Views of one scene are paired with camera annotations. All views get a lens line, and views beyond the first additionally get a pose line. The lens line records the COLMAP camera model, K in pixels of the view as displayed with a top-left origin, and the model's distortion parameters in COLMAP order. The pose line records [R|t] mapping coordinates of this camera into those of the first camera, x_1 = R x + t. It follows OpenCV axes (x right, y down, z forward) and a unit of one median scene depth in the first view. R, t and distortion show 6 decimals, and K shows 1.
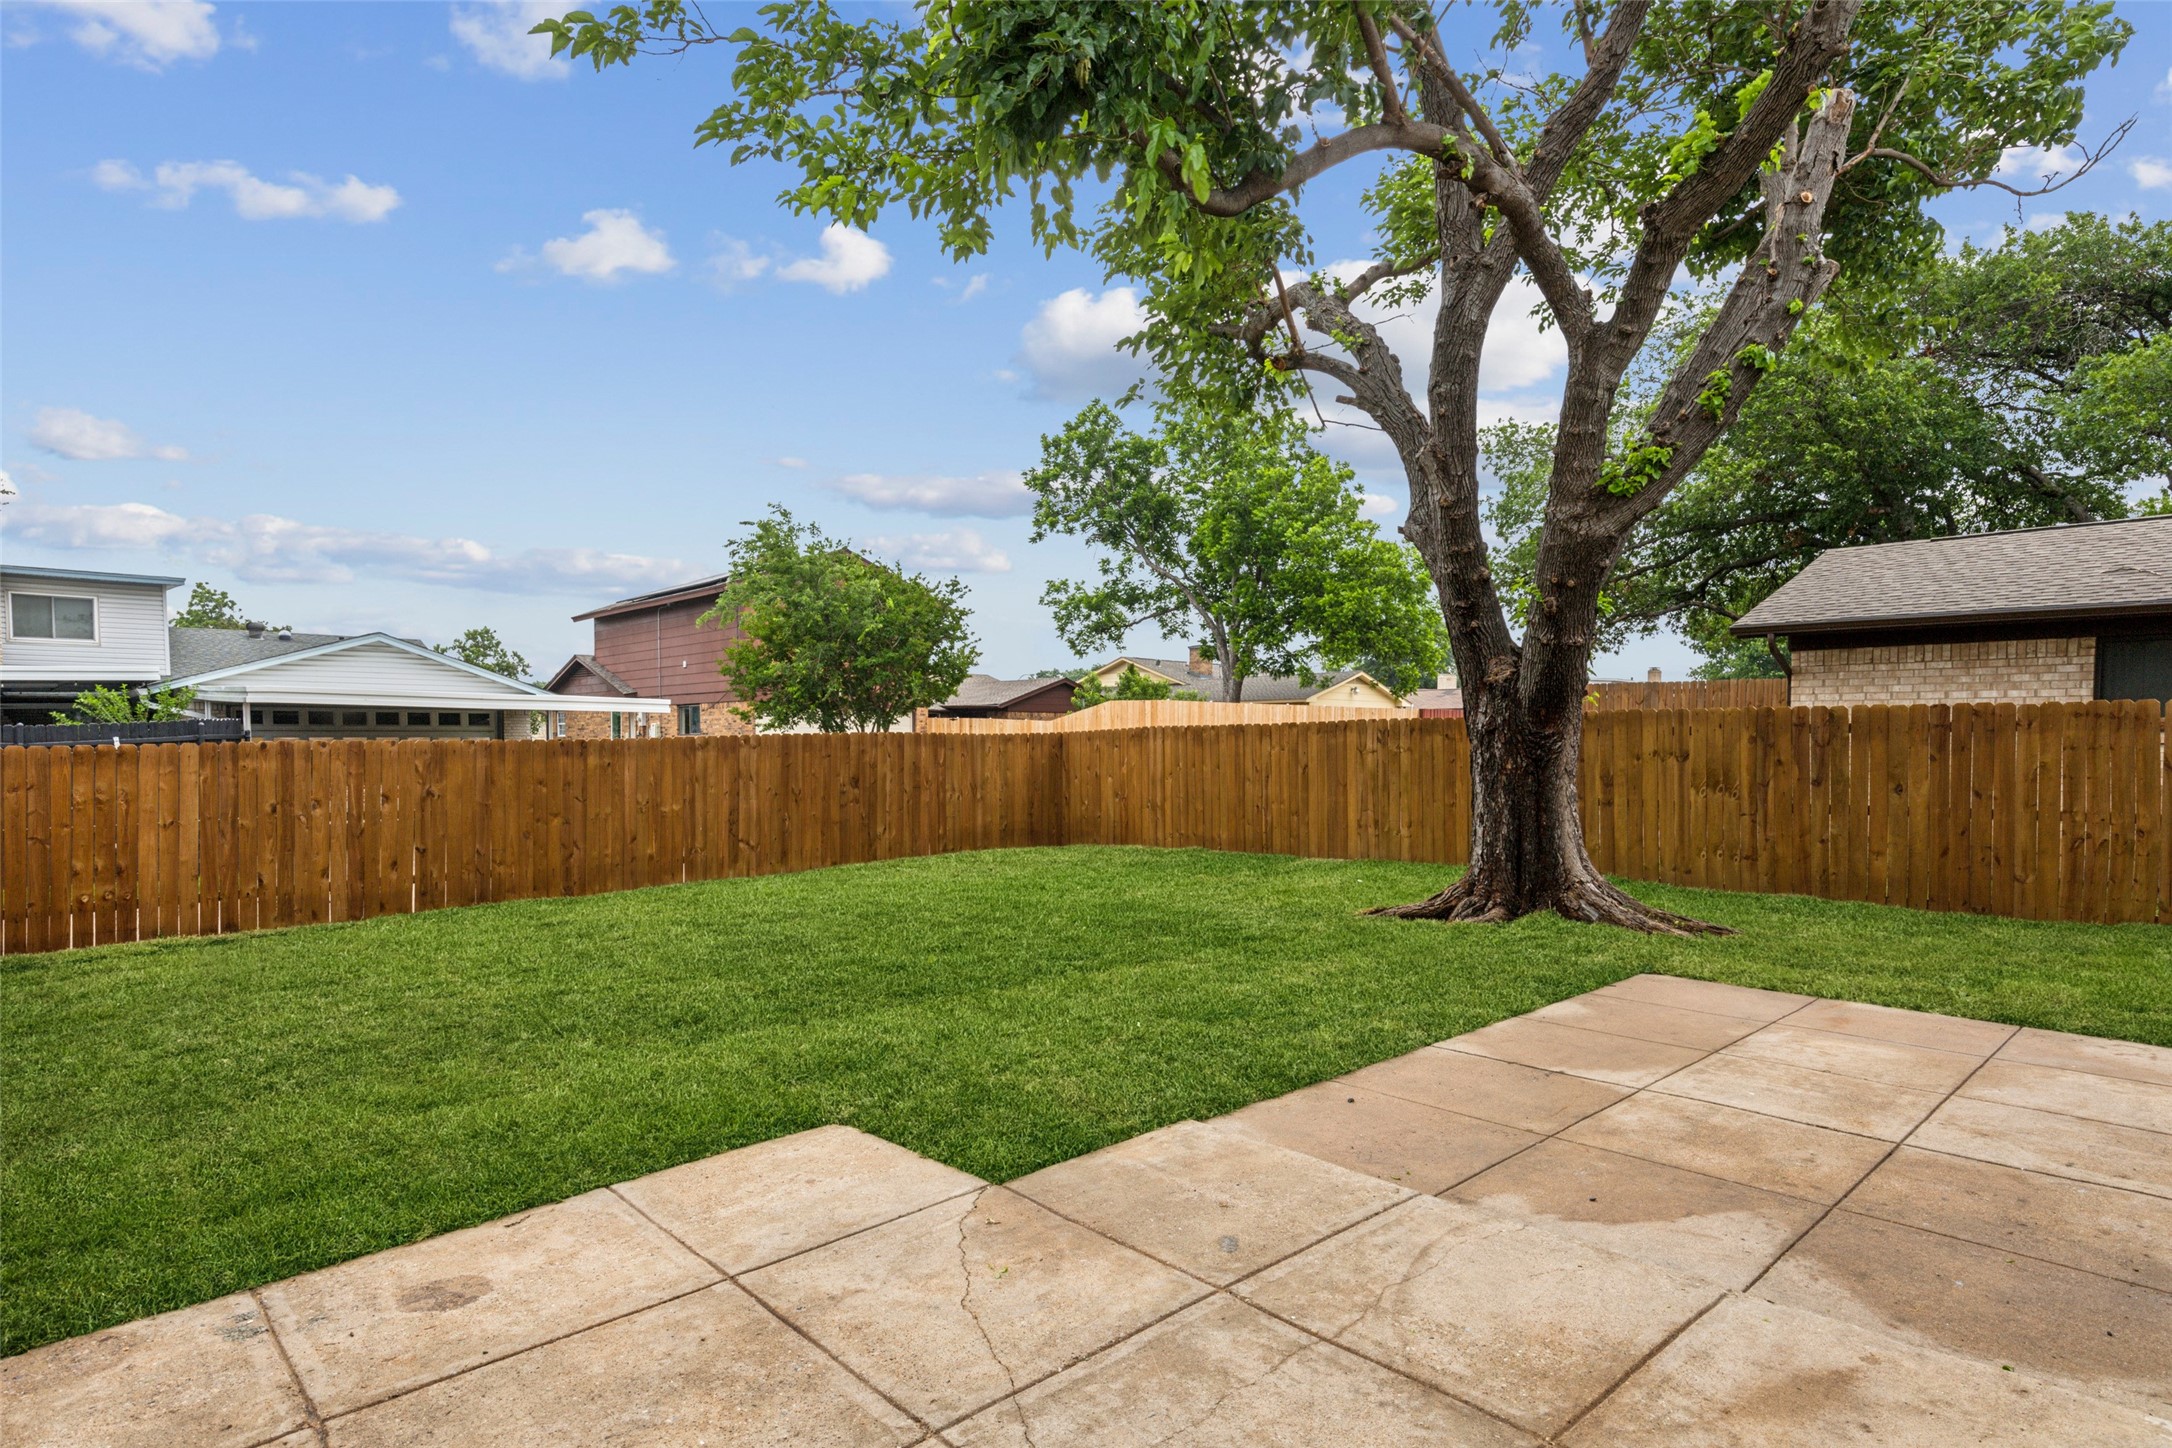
lens RADIAL K [[1145.4, 0, 1077.5], [0, 1145.4, 785.9], [0, 0, 1]] dist [-0.004154, -0.000057]
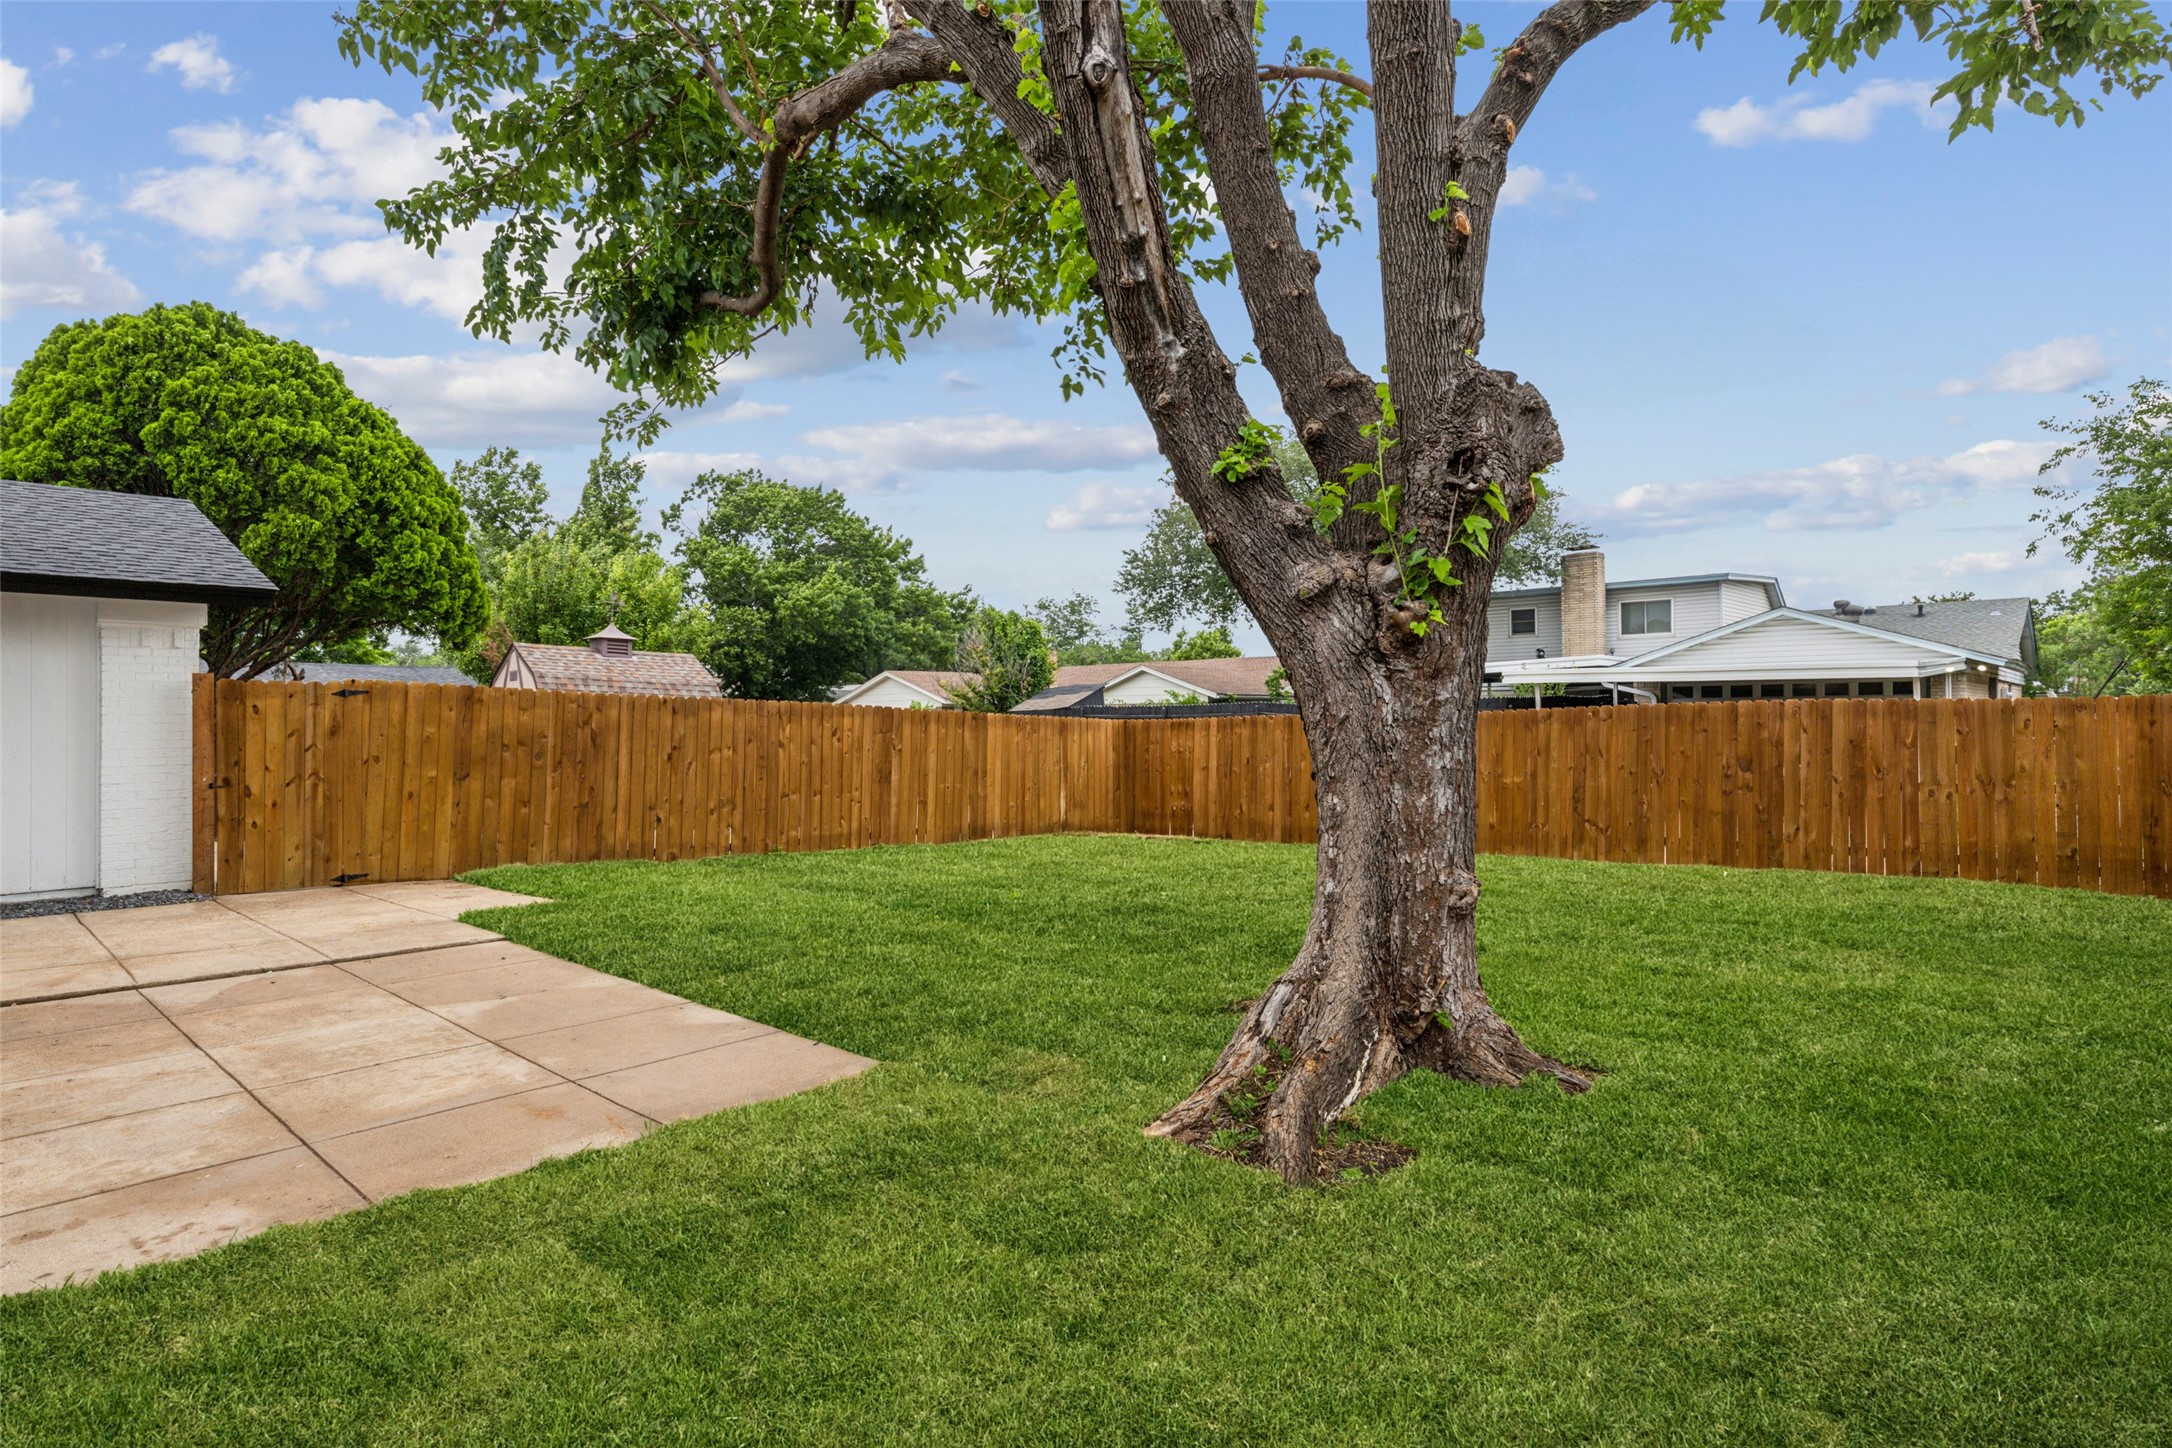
lens RADIAL K [[1145.4, 0, 1100.8], [0, 1145.4, 712.8], [0, 0, 1]] dist [-0.004154, -0.000057]
pose [[0.077604, -0.005347, -0.996970, 0.589553], [-0.033400, 0.999410, -0.007960, -0.018479], [0.996425, 0.033916, 0.077380, 0.541368]]
